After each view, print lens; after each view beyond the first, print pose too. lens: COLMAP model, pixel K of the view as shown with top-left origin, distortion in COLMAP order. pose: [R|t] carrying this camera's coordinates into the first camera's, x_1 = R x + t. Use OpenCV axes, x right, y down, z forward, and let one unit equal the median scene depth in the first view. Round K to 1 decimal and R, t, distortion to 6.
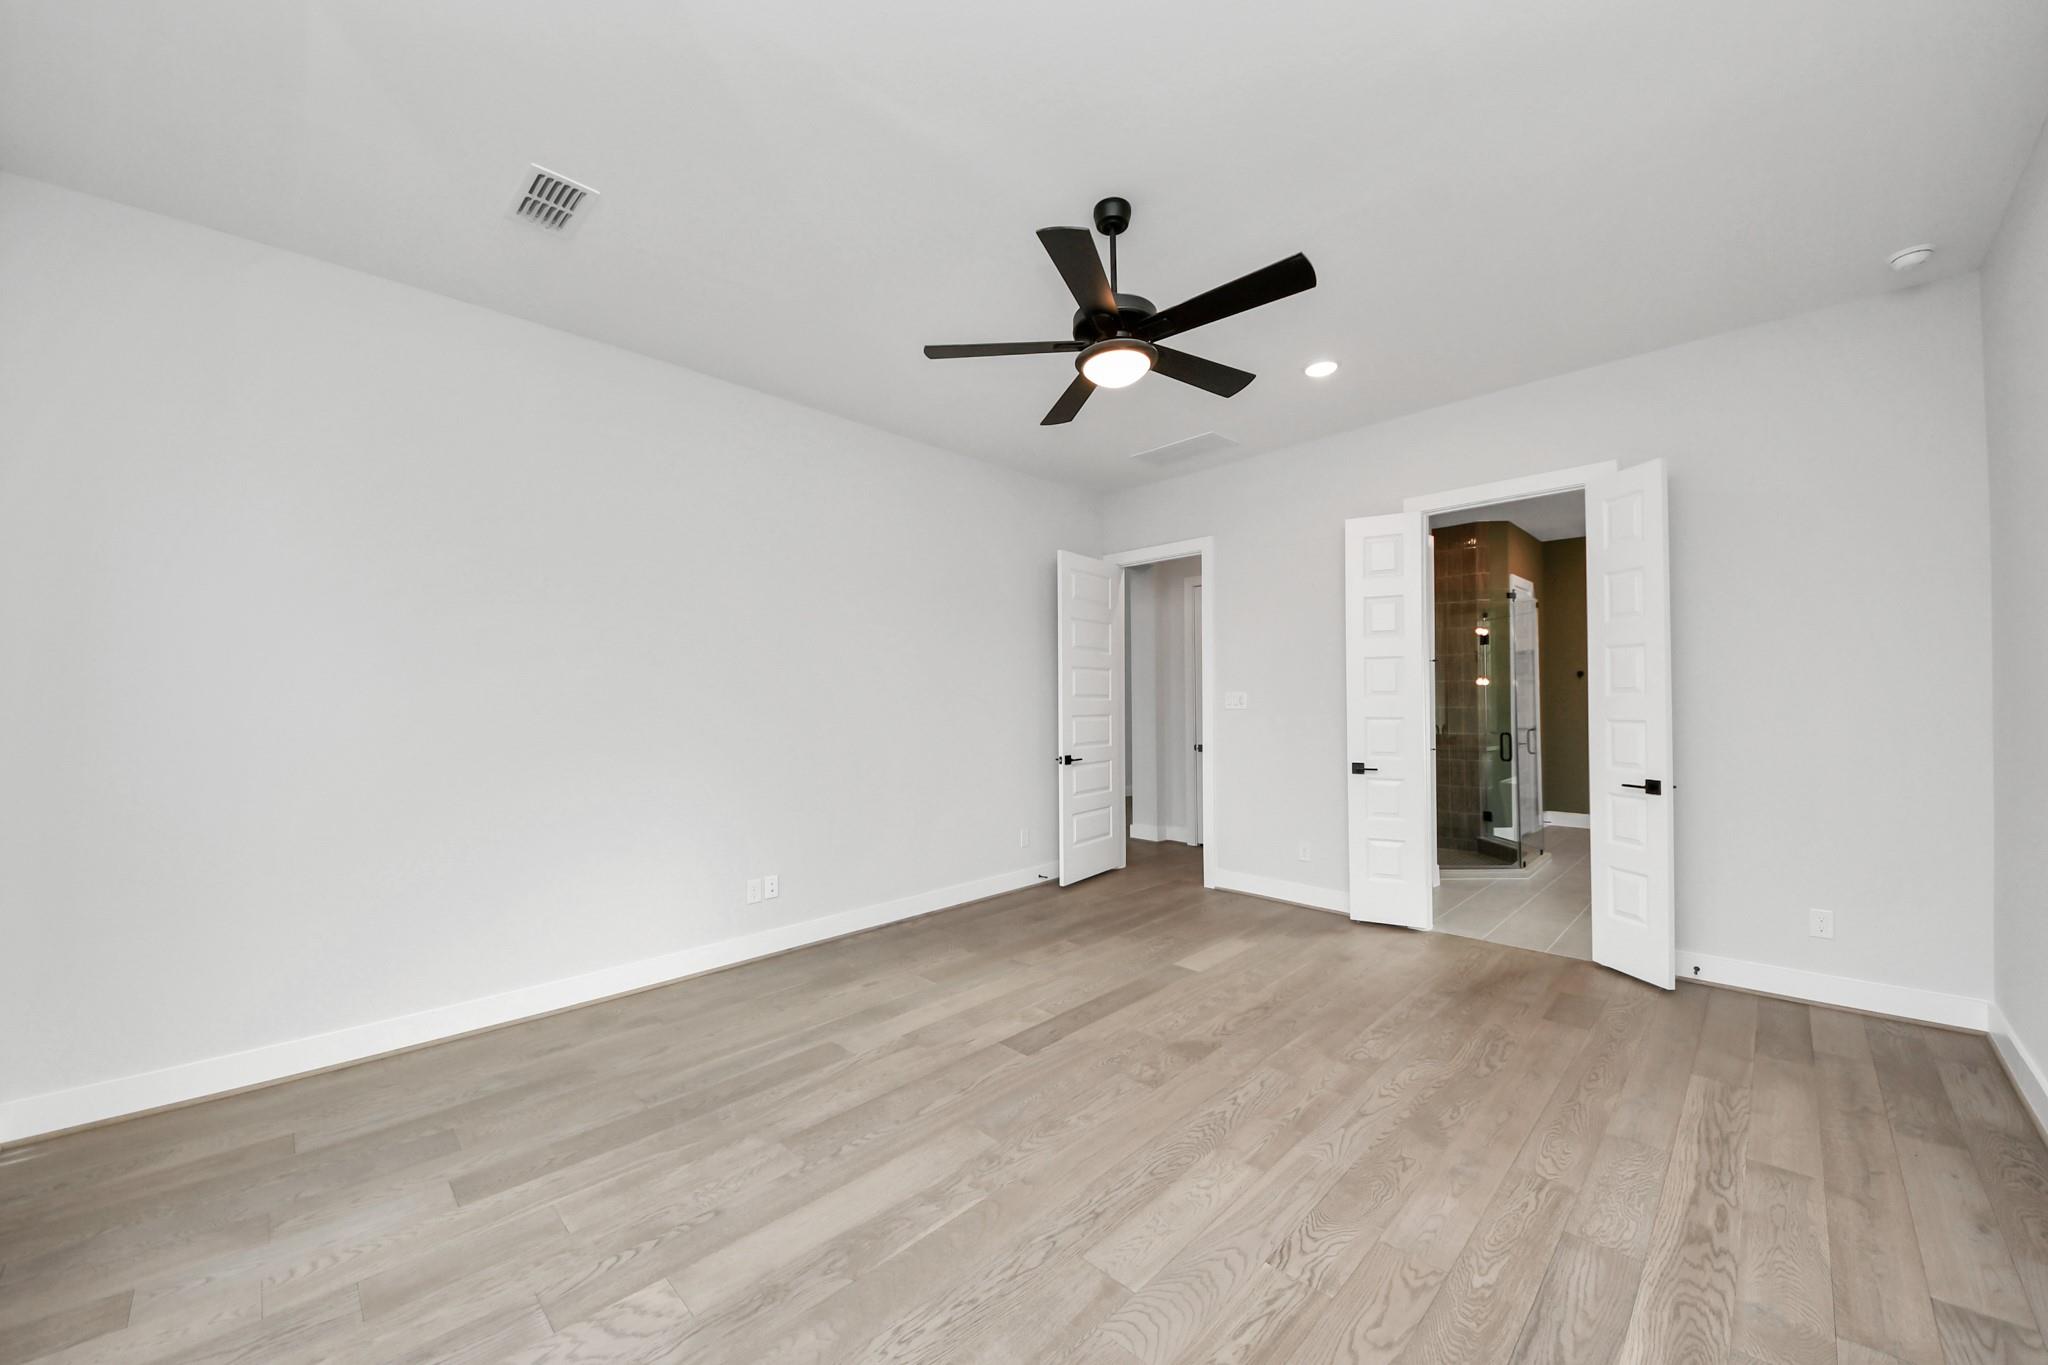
lens RADIAL K [[728.0, 0, 1034.3], [0, 728.0, 695.7], [0, 0, 1]] dist [0.025816, -0.020695]
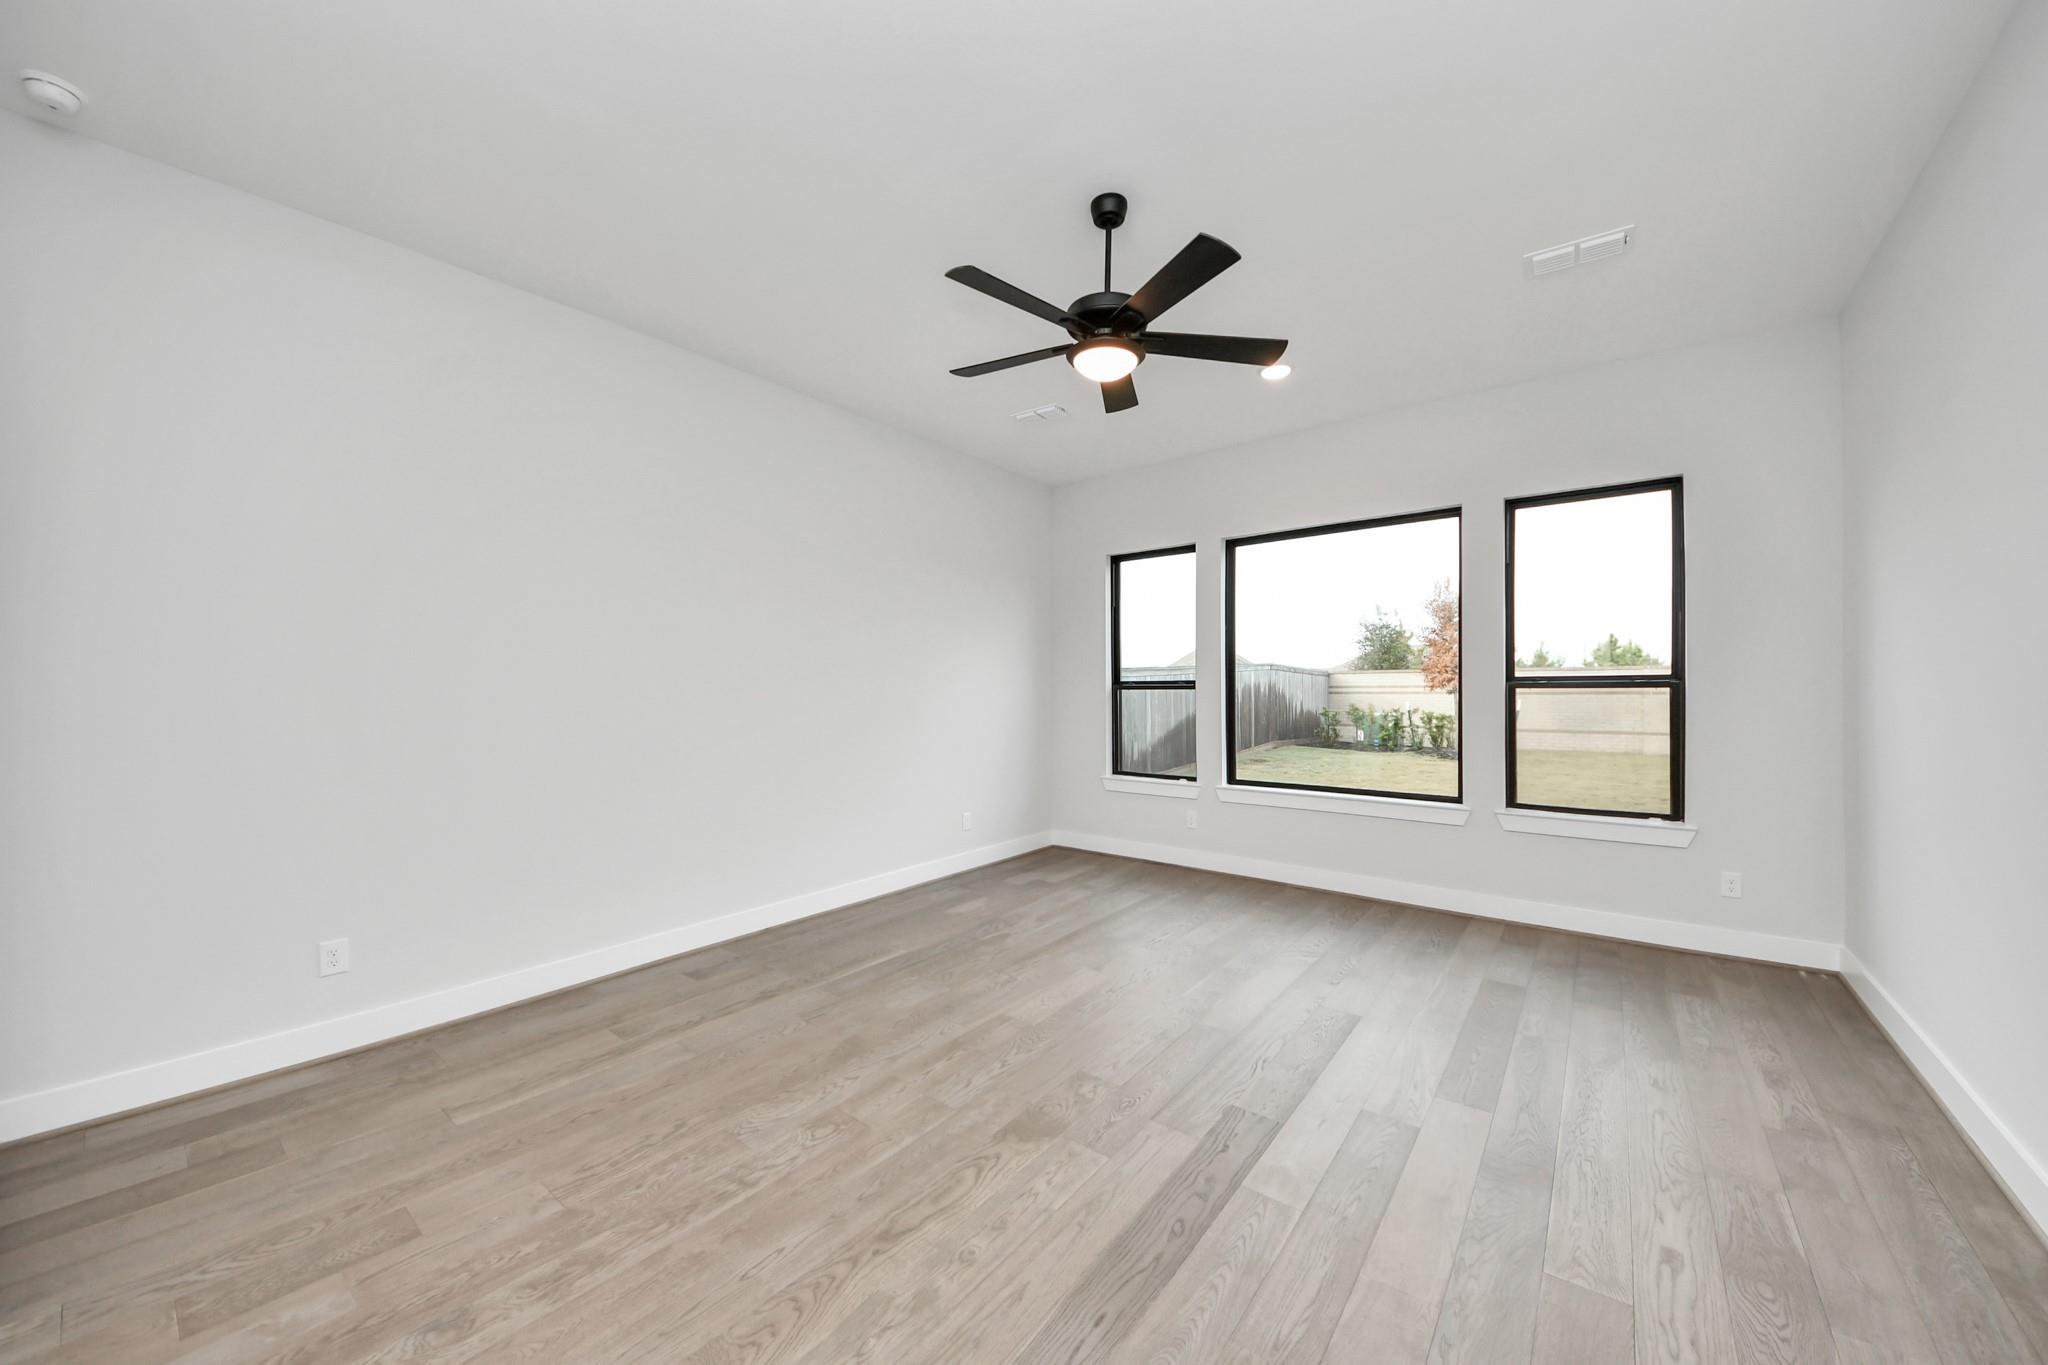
lens RADIAL K [[728.0, 0, 1034.3], [0, 728.0, 695.7], [0, 0, 1]] dist [0.025816, -0.020695]
pose [[-0.992813, 0.012234, -0.119049, 0.318134], [0.012861, 0.999907, -0.004495, 0.030057], [0.118983, -0.005994, -0.992878, 1.870519]]
